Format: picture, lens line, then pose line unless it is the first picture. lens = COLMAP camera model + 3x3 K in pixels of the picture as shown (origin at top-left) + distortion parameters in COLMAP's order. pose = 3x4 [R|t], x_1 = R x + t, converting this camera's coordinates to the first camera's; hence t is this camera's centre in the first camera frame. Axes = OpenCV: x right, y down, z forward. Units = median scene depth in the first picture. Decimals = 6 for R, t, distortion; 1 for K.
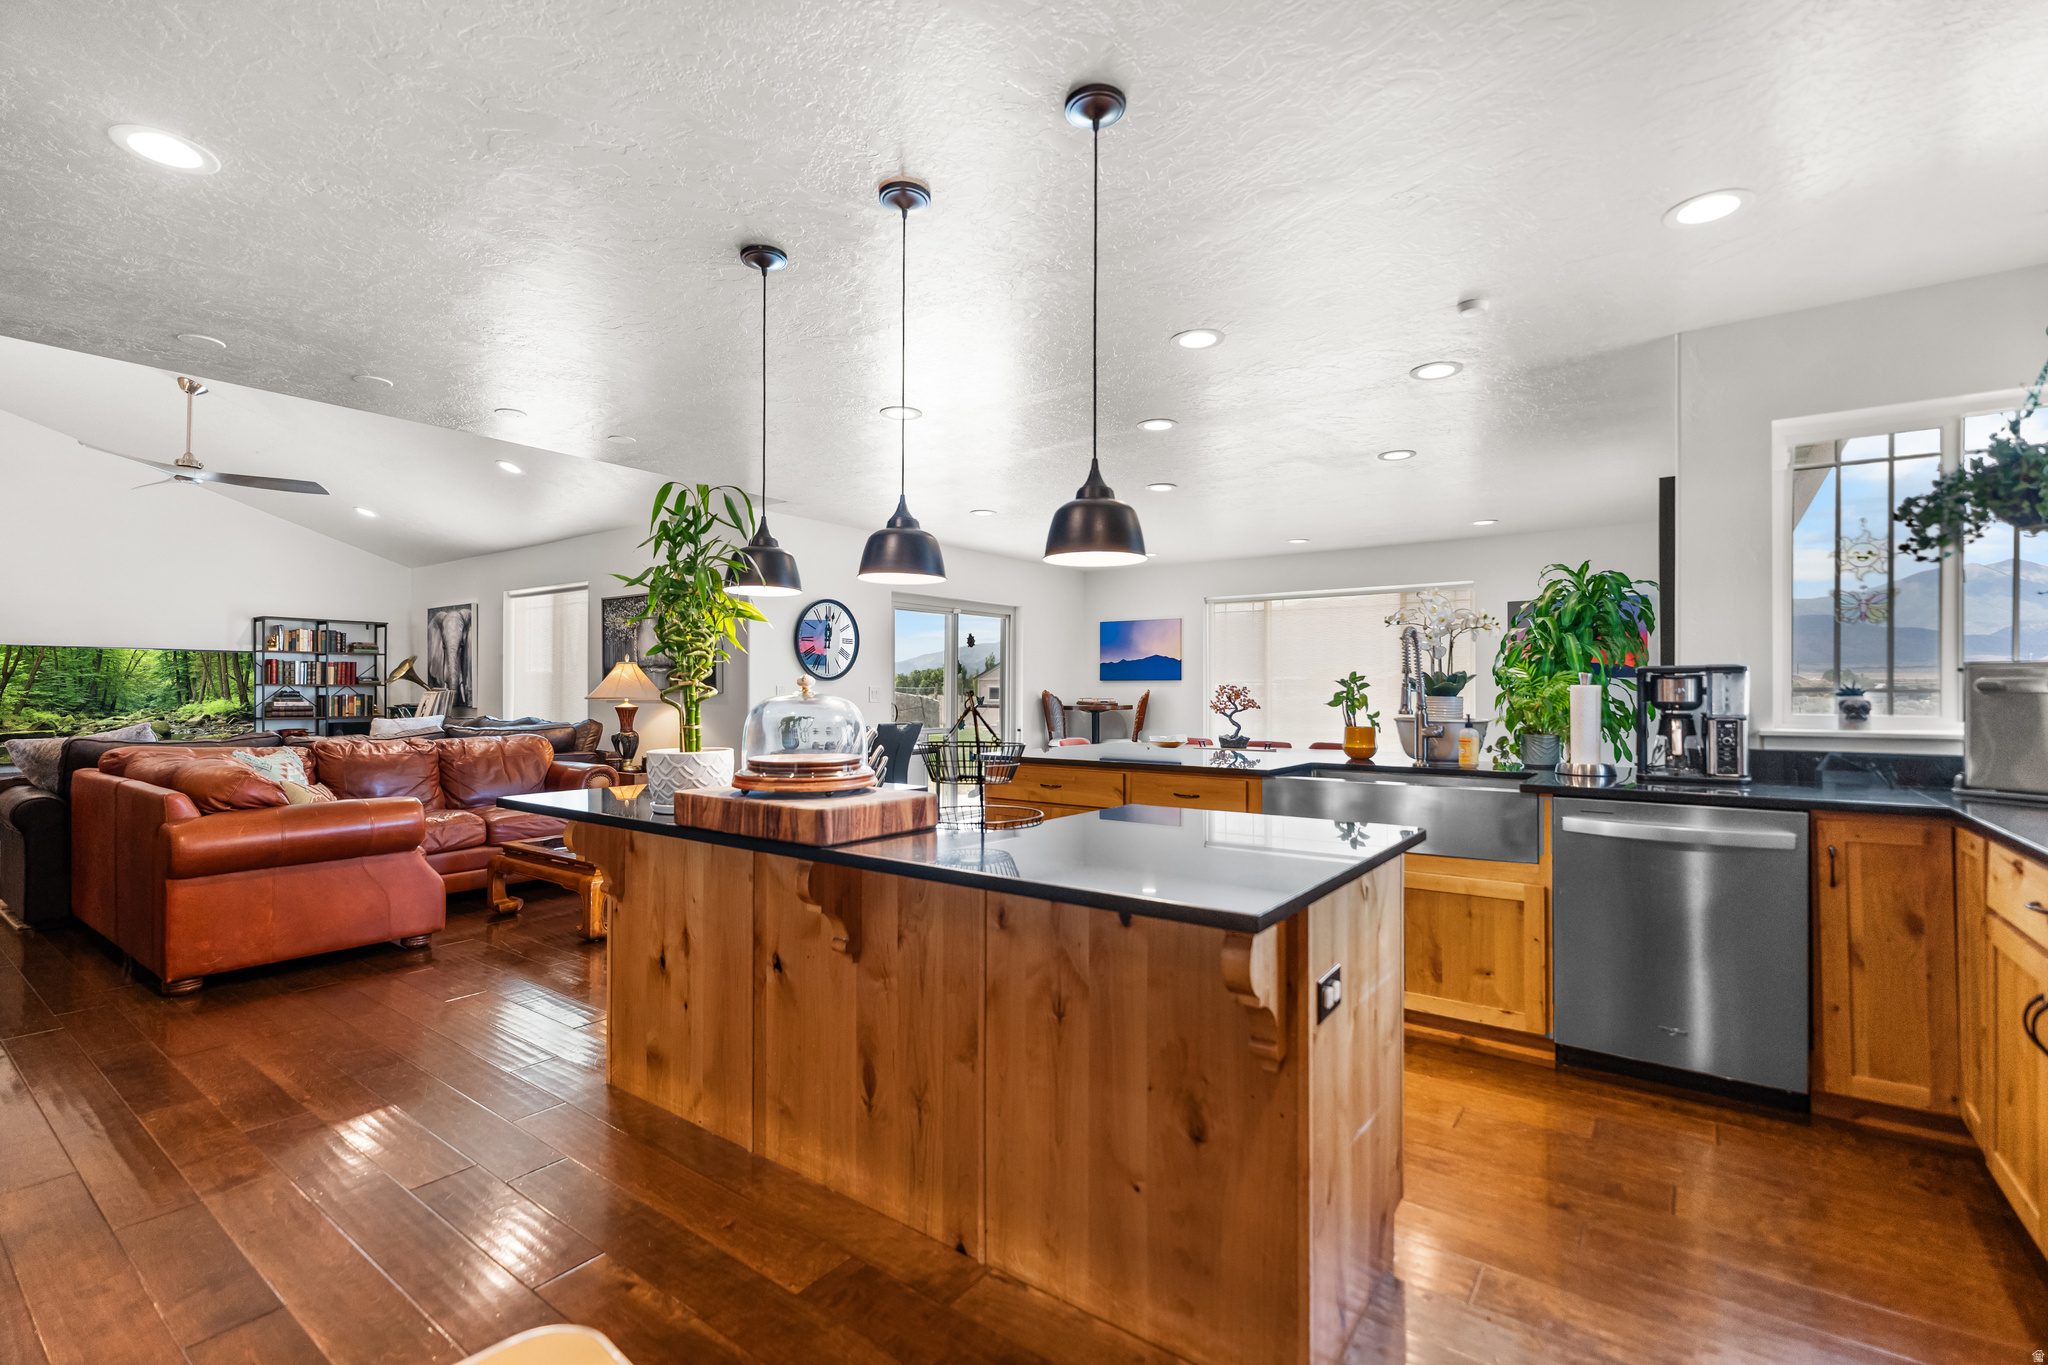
lens RADIAL K [[924.6, 0, 1029.2], [0, 924.6, 683.4], [0, 0, 1]] dist [0.001398, -0.000917]
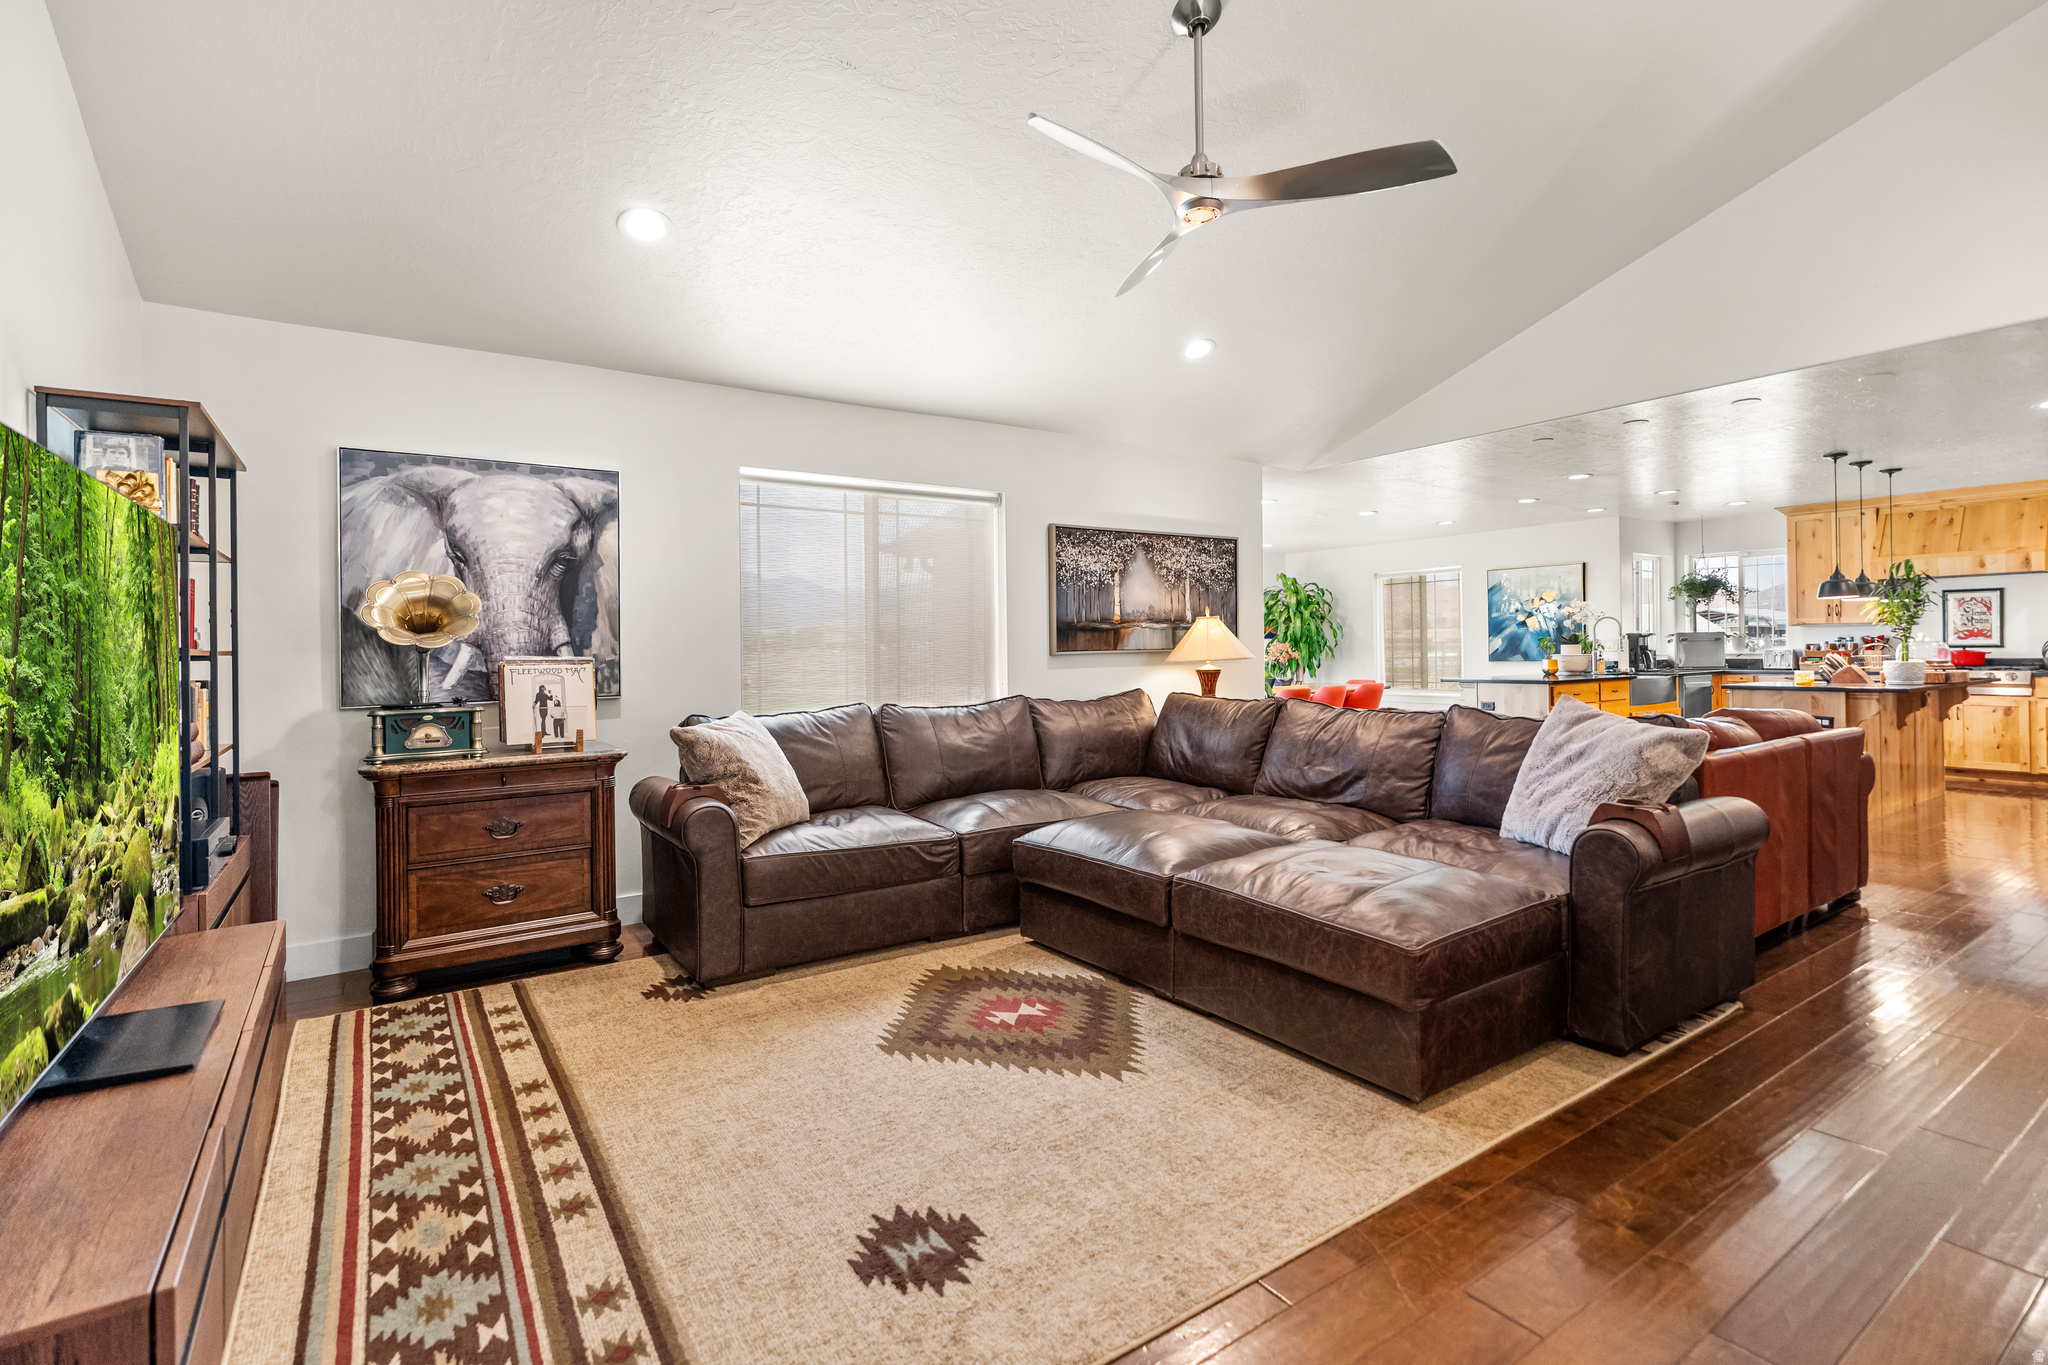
lens RADIAL K [[924.6, 0, 1045.8], [0, 924.6, 649.3], [0, 0, 1]] dist [0.001398, -0.000917]
pose [[0.330439, -0.007658, 0.943796, -0.983137], [0.007723, 0.999956, 0.005409, 0.001050], [-0.943796, 0.005502, 0.330484, 0.654968]]
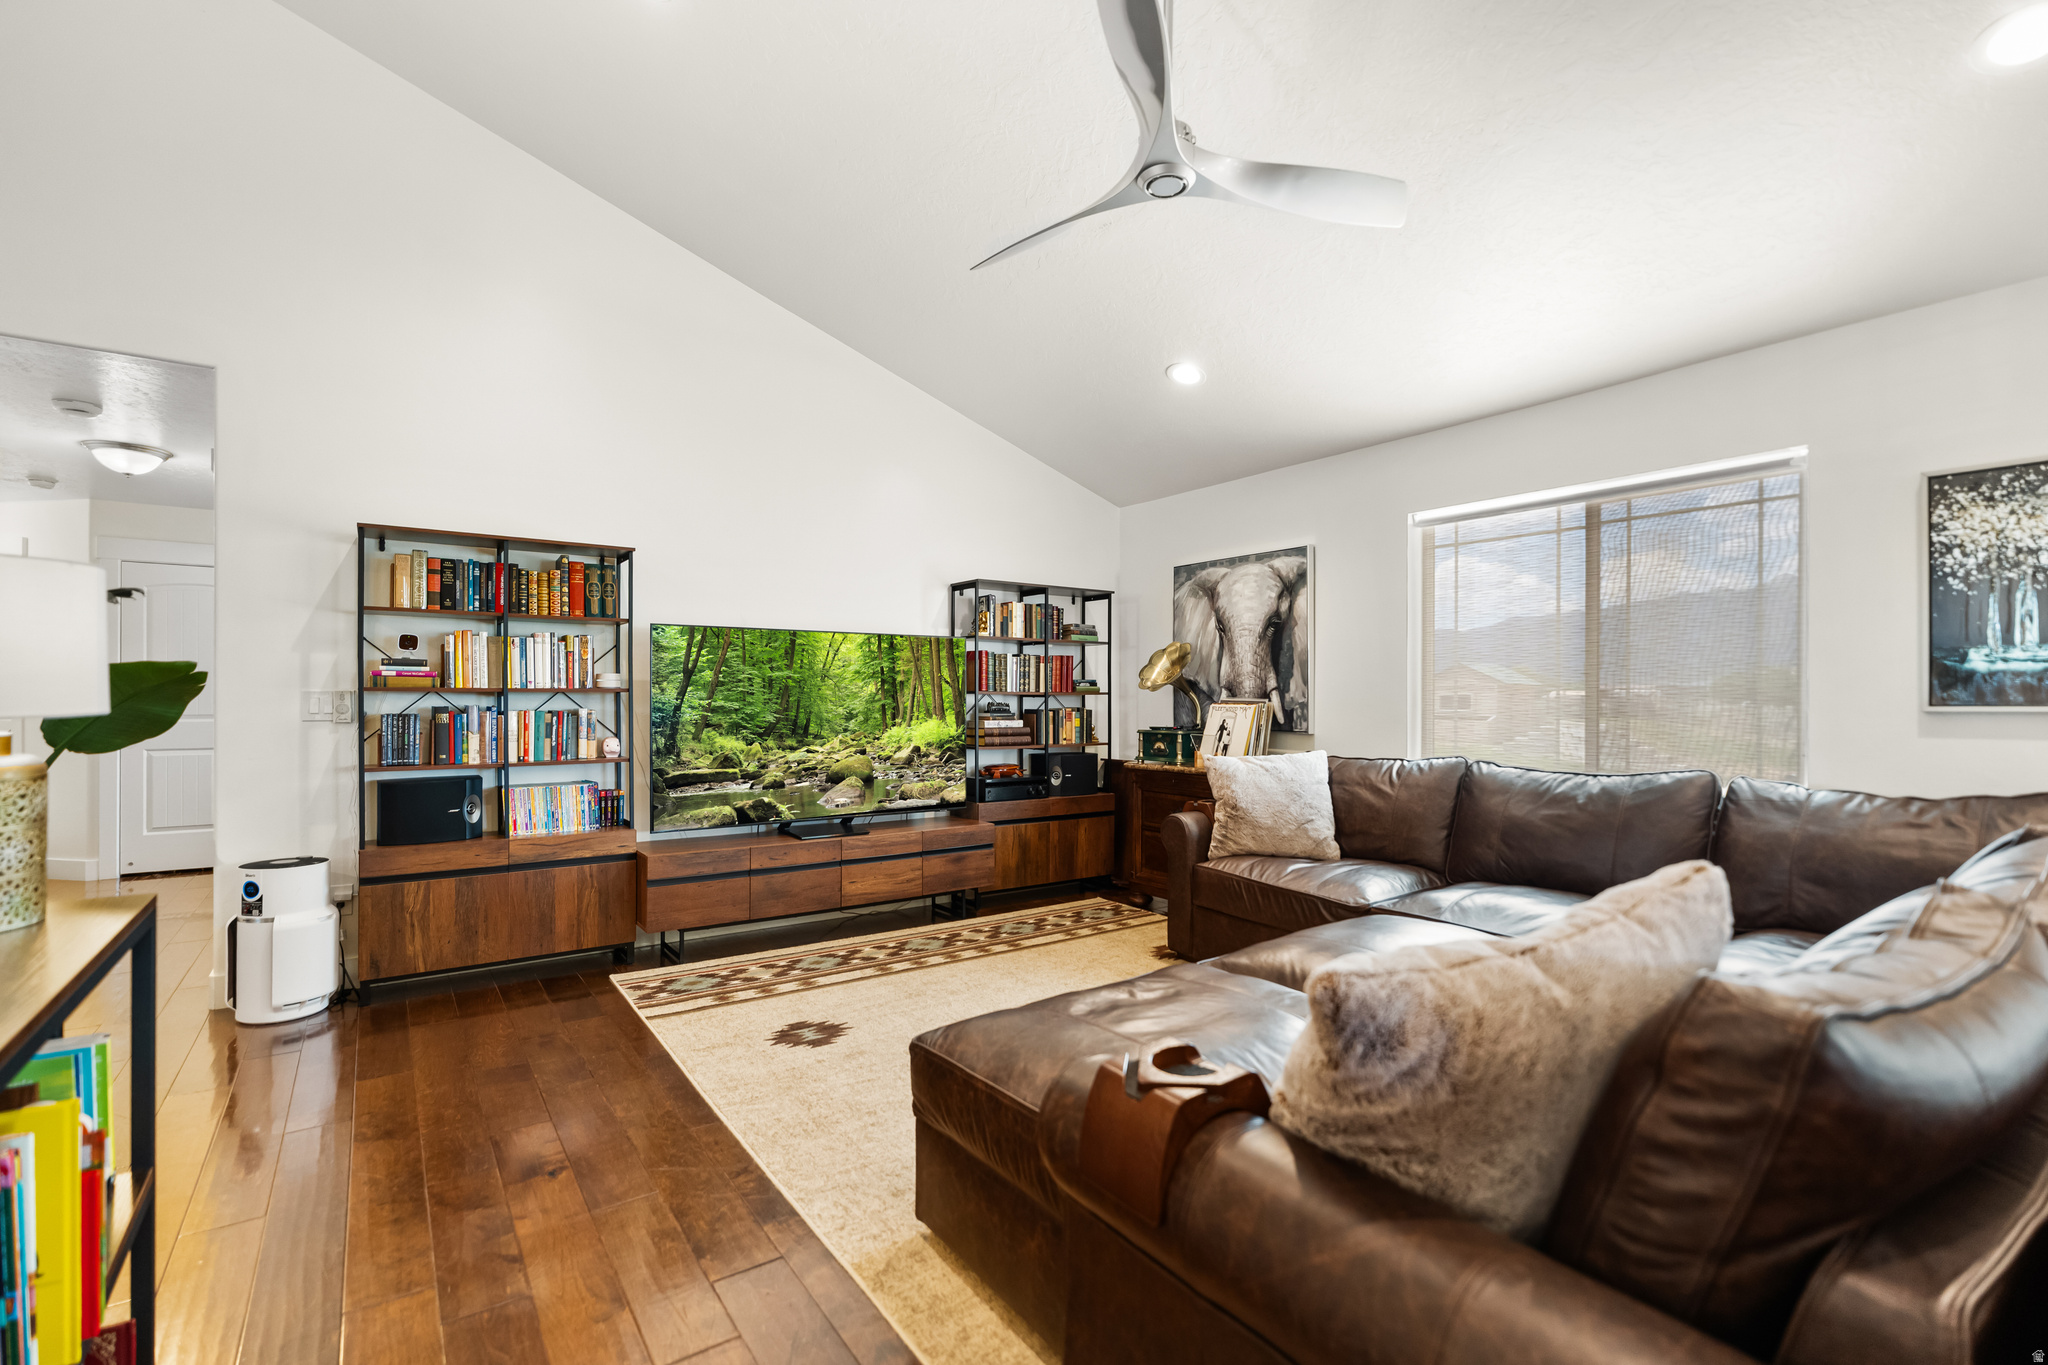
lens RADIAL K [[924.6, 0, 1044.3], [0, 924.6, 700.5], [0, 0, 1]] dist [0.001398, -0.000917]
pose [[0.953165, 0.004339, -0.302419, -0.593725], [-0.001862, 0.999962, 0.008476, 0.001583], [0.302445, -0.007516, 0.953137, 0.429286]]
